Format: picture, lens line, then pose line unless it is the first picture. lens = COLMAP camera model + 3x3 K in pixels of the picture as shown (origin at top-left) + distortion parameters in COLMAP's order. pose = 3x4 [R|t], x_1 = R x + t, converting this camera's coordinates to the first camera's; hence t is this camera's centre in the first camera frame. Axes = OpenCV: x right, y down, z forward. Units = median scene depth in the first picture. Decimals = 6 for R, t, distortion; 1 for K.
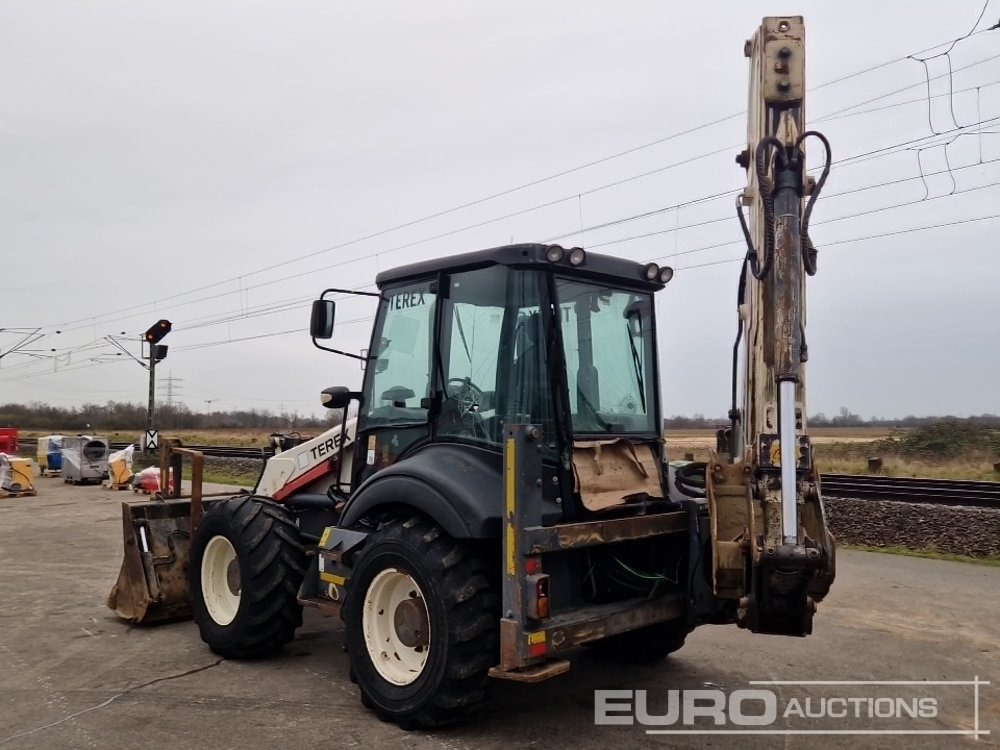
lens RADIAL K [[891.5, 0, 498.5], [0, 891.5, 374.5], [0, 0, 1]] dist [0.070852, -0.056189]
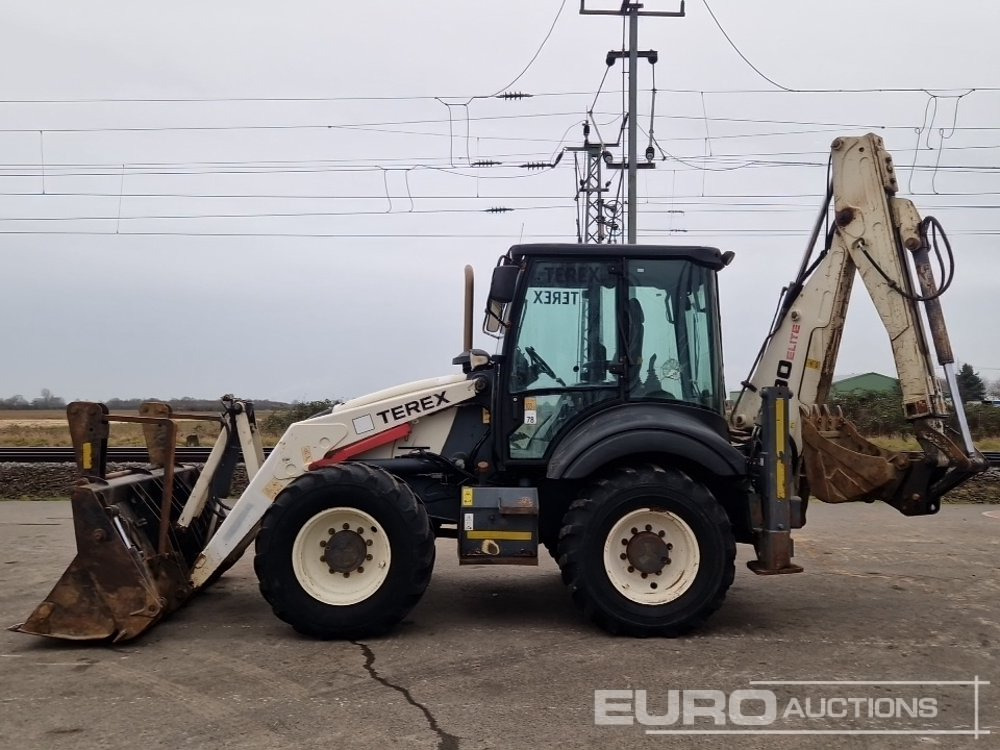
lens RADIAL K [[891.5, 0, 504.7], [0, 891.5, 375.6], [0, 0, 1]] dist [0.070852, -0.056189]
pose [[0.663509, 0.028740, 0.747616, -0.856843], [-0.044128, 0.999026, 0.000759, 0.038686], [-0.746866, -0.033495, 0.664130, 0.281036]]
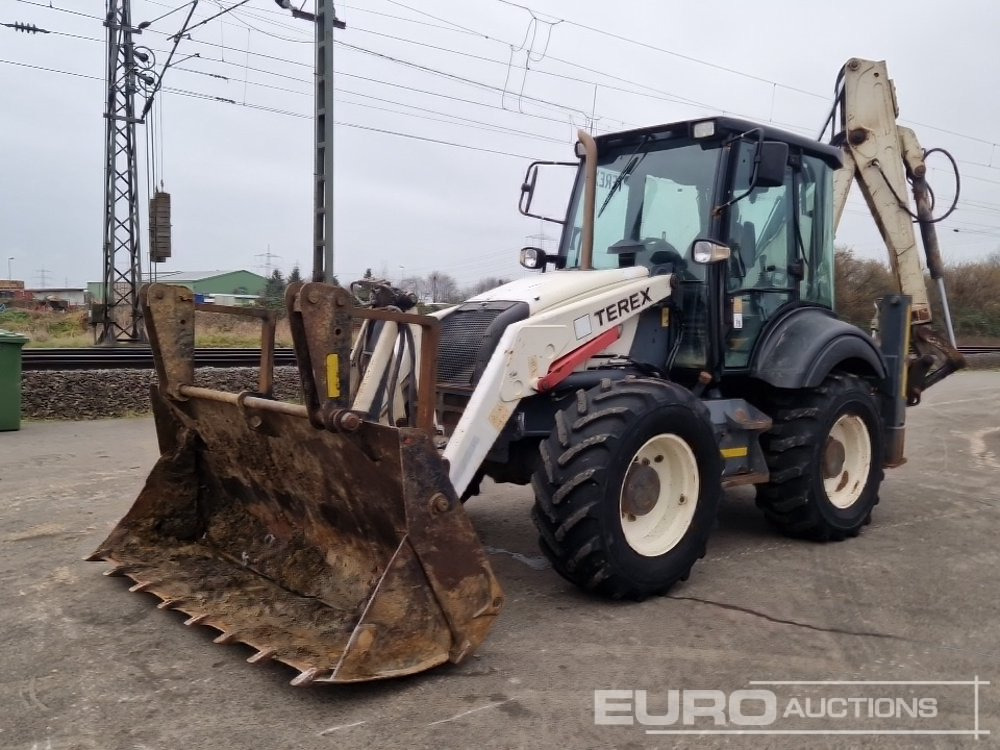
lens RADIAL K [[891.5, 0, 497.7], [0, 891.5, 395.6], [0, 0, 1]] dist [0.070852, -0.056189]
pose [[0.015853, -0.091249, 0.995702, -0.983765], [-0.083229, 0.992251, 0.092258, 0.093587], [-0.996404, -0.084334, 0.008135, 1.103679]]
